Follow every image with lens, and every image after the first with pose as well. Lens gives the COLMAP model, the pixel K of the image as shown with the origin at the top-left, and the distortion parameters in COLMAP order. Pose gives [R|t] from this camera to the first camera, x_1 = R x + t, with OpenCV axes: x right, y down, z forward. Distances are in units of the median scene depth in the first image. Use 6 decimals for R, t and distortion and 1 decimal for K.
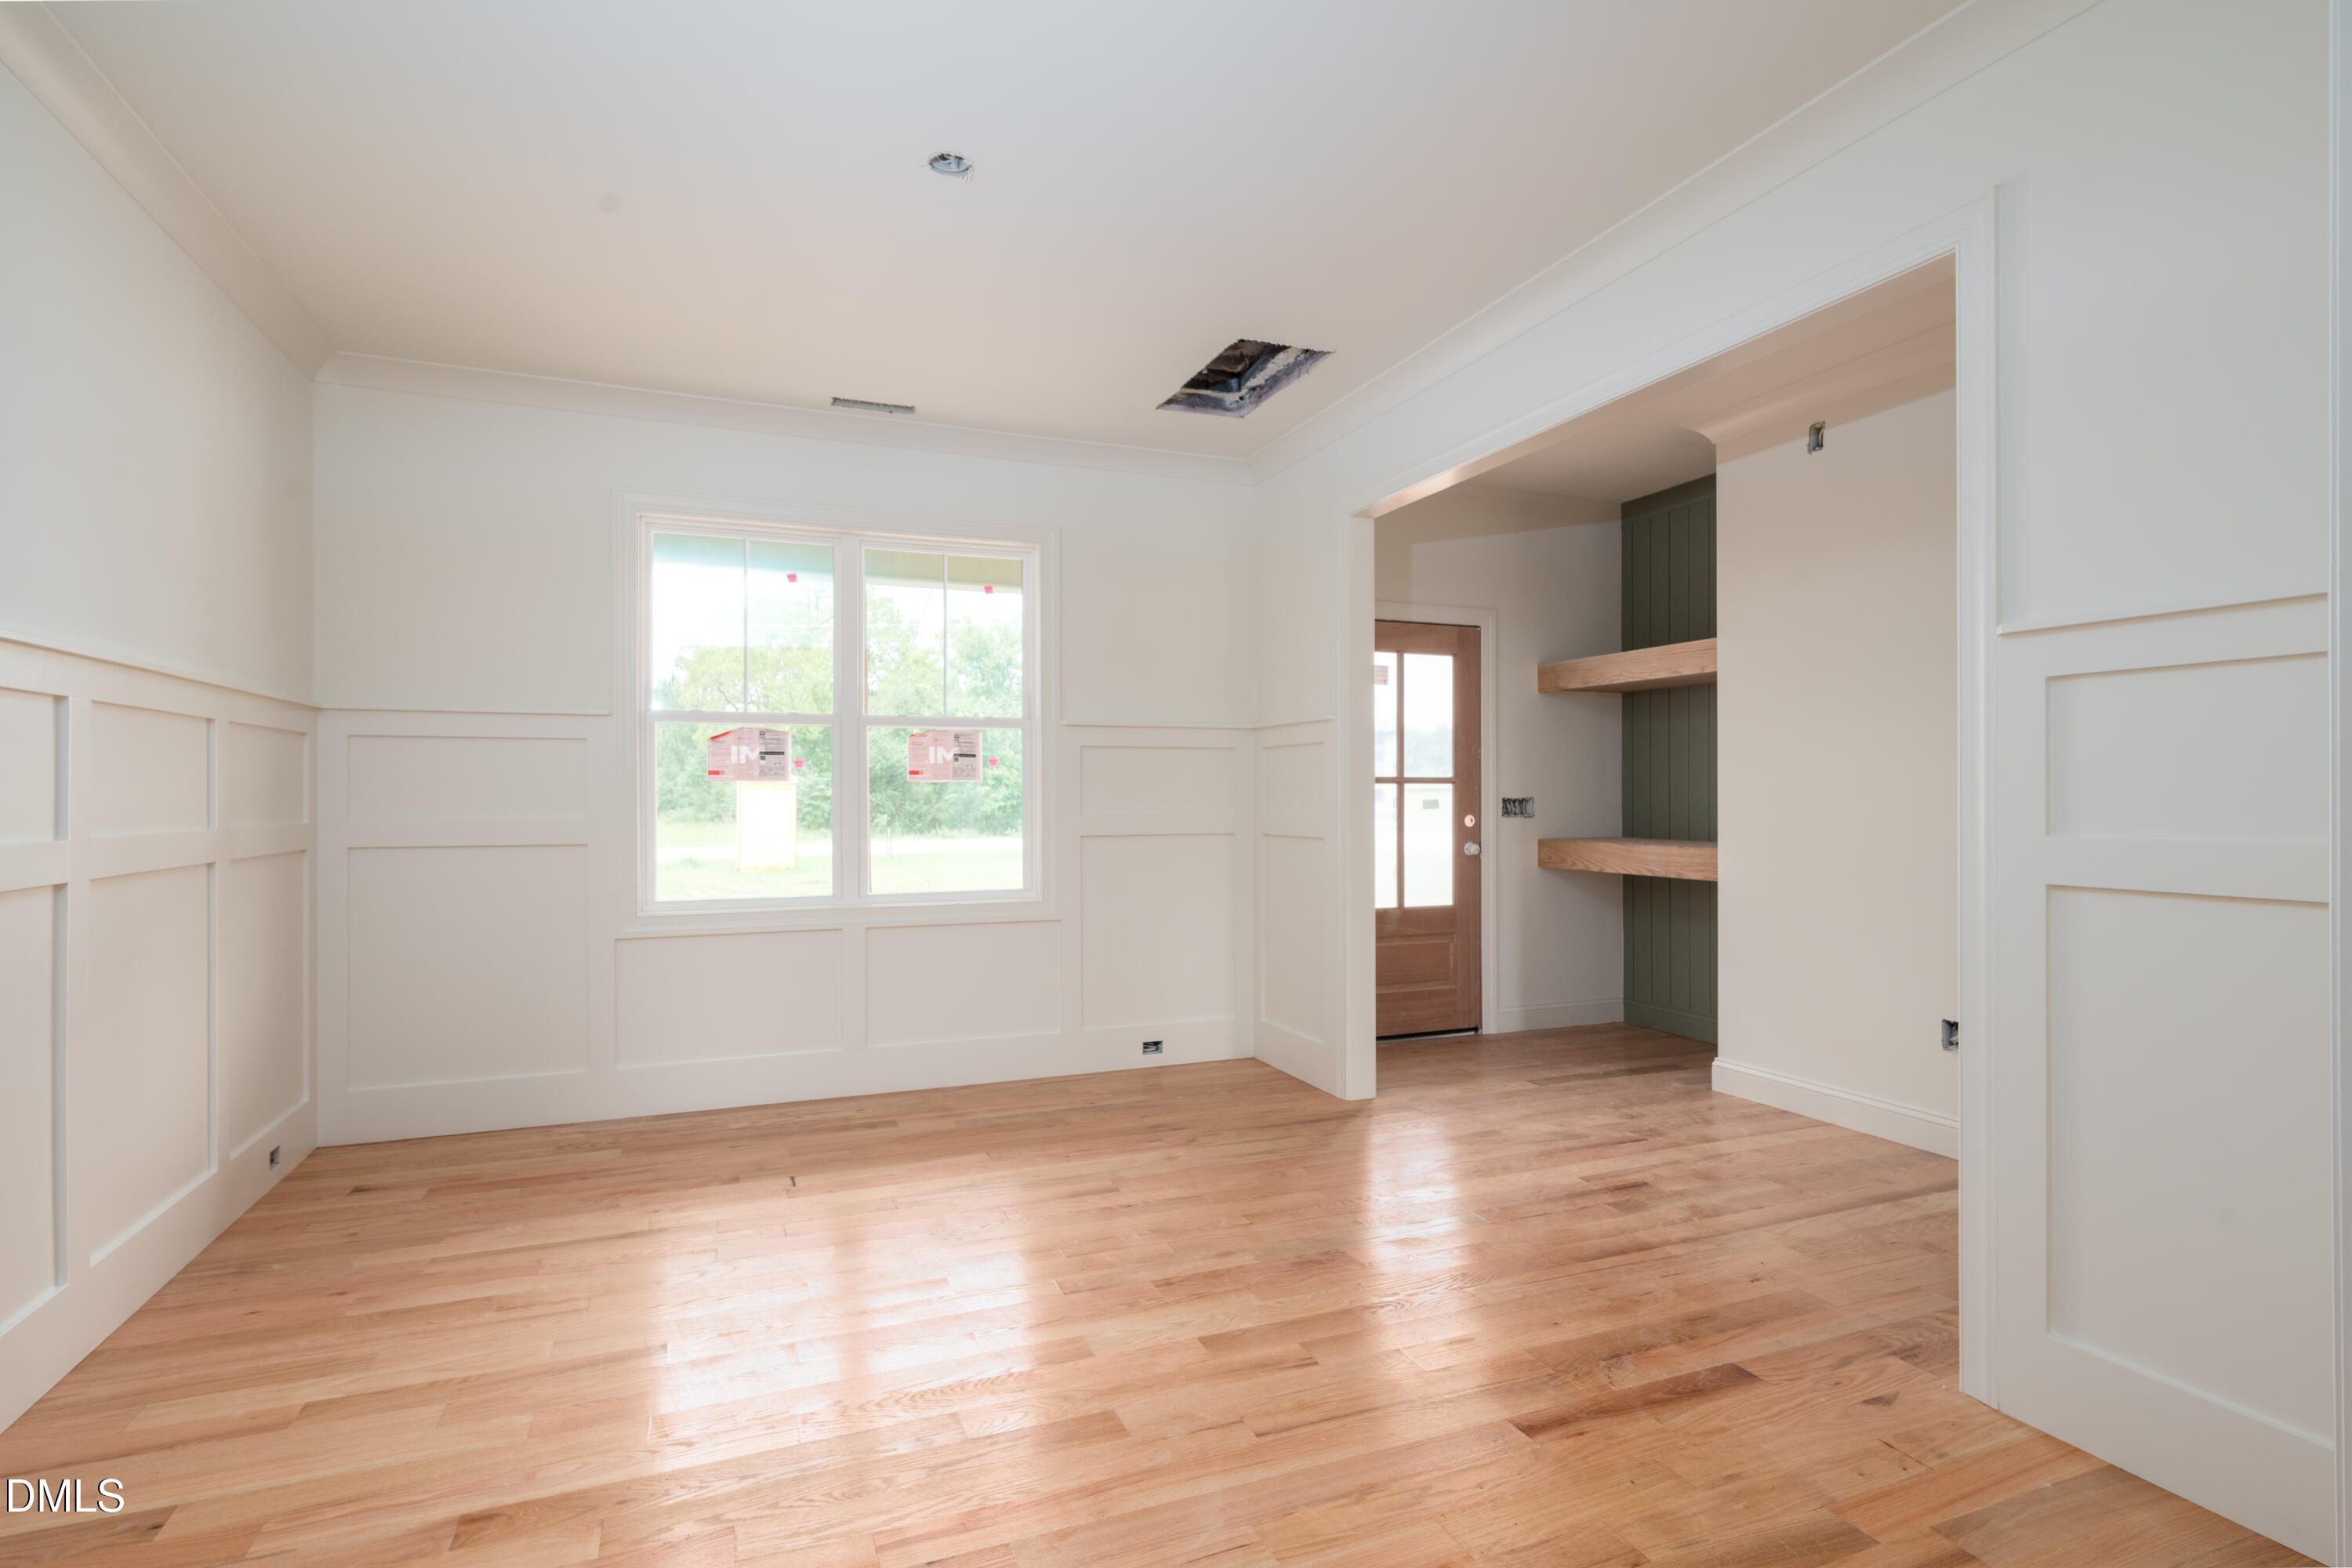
lens RADIAL K [[1201.5, 0, 1192.0], [0, 1201.5, 802.2], [0, 0, 1]] dist [-0.008175, -0.000107]
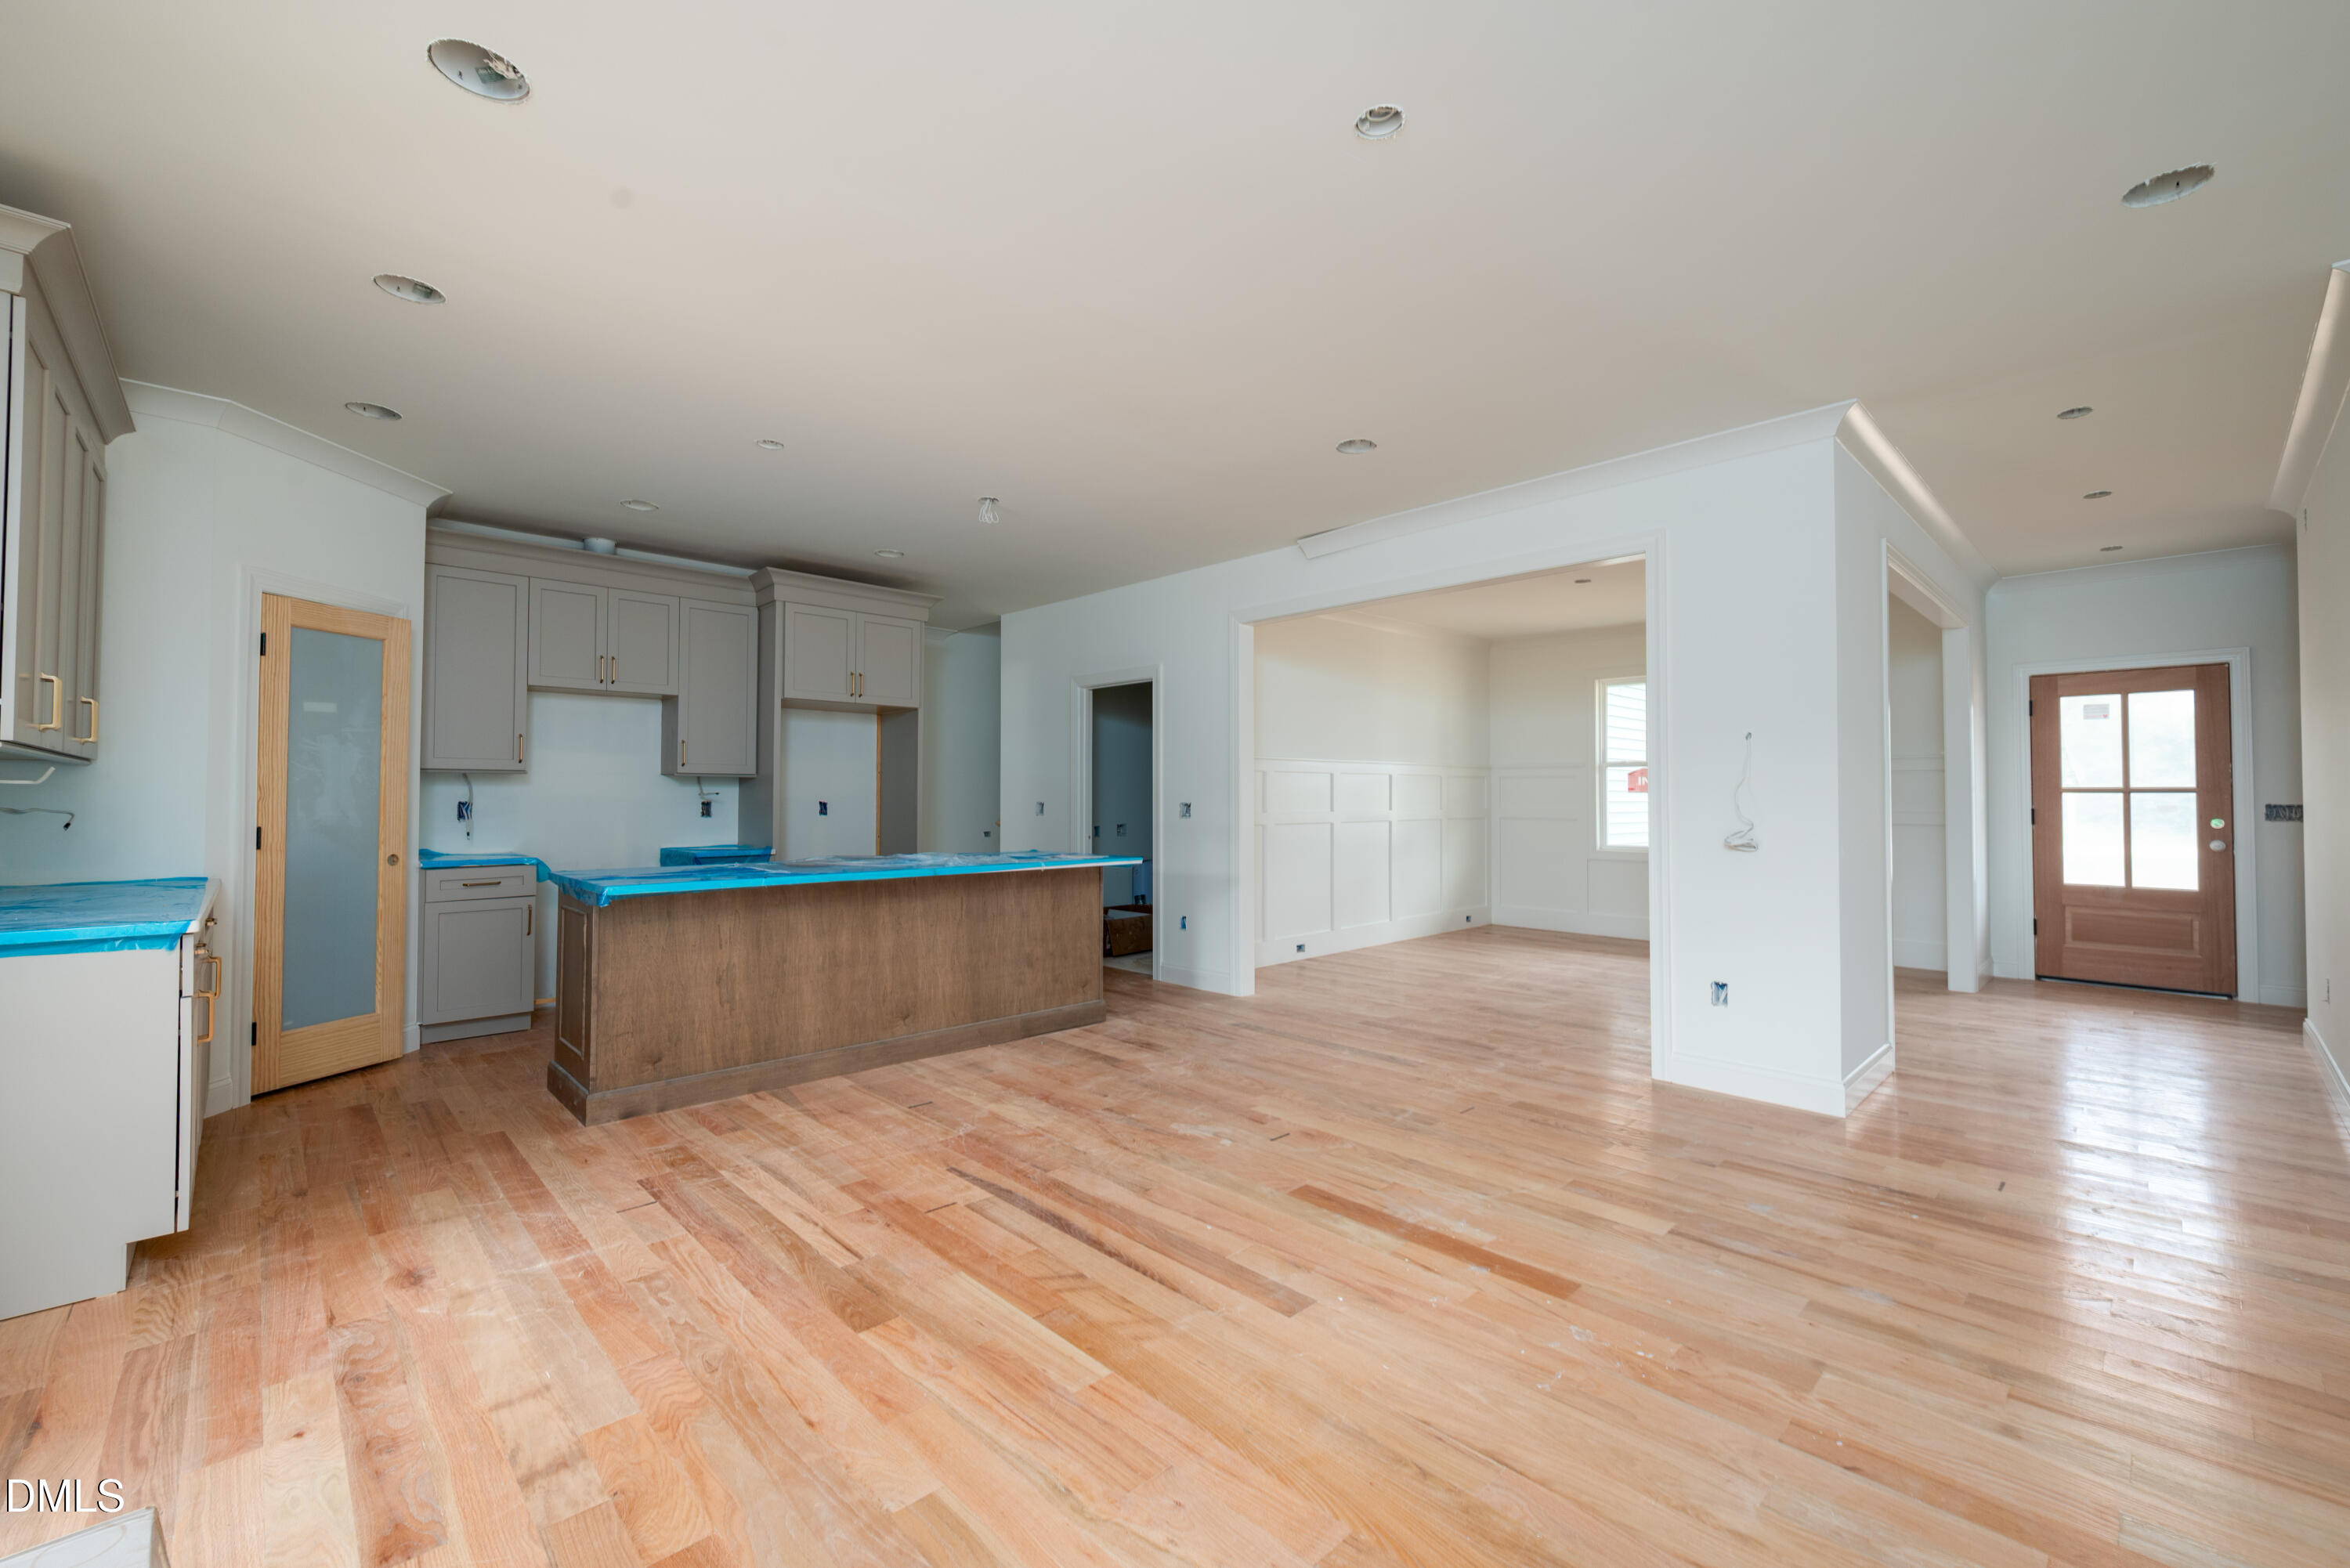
lens RADIAL K [[962.1, 0, 1182.3], [0, 962.1, 778.7], [0, 0, 1]] dist [-0.000639, 0.000419]
pose [[0.359277, -0.016588, -0.933083, 0.772012], [-0.011594, 0.999686, -0.022236, 0.004405], [0.933159, 0.018807, 0.358972, -0.339677]]
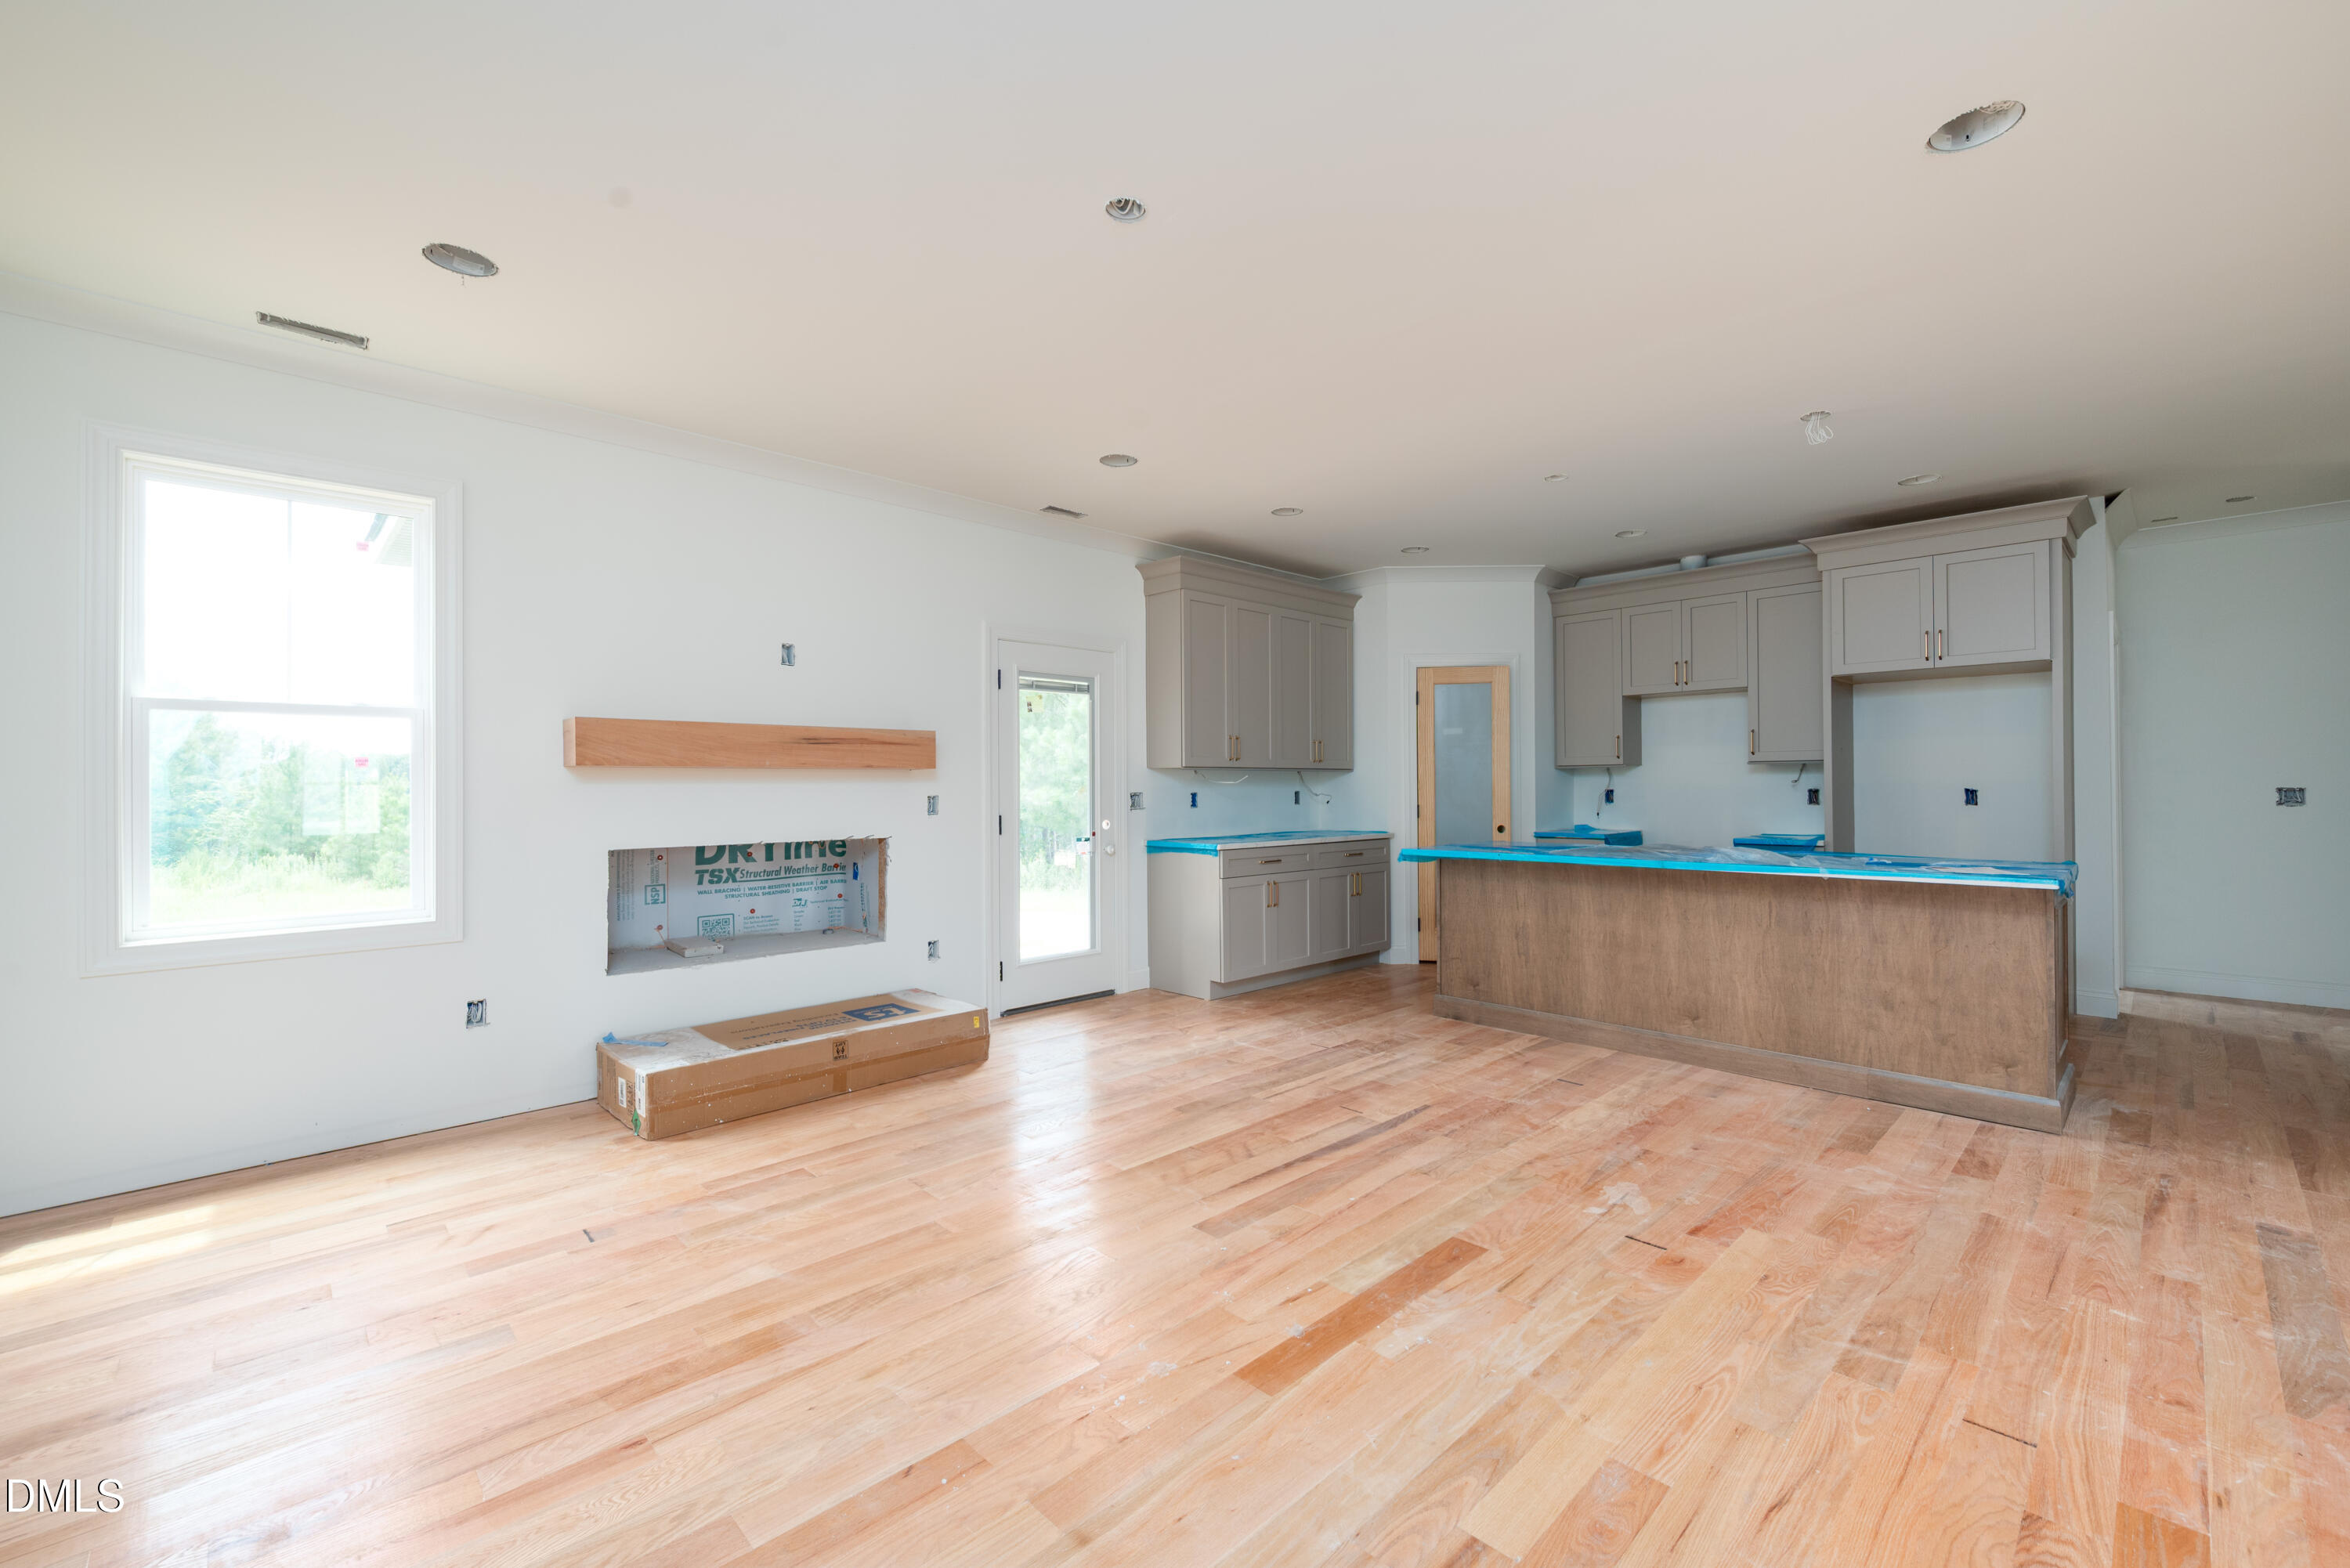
lens RADIAL K [[962.1, 0, 1182.3], [0, 962.1, 777.3], [0, 0, 1]] dist [-0.000639, 0.000419]
pose [[-0.934837, 0.003819, -0.355057, 0.594425], [0.004666, 0.999988, -0.001528, -0.001503], [0.355047, -0.003085, -0.934844, 0.255838]]
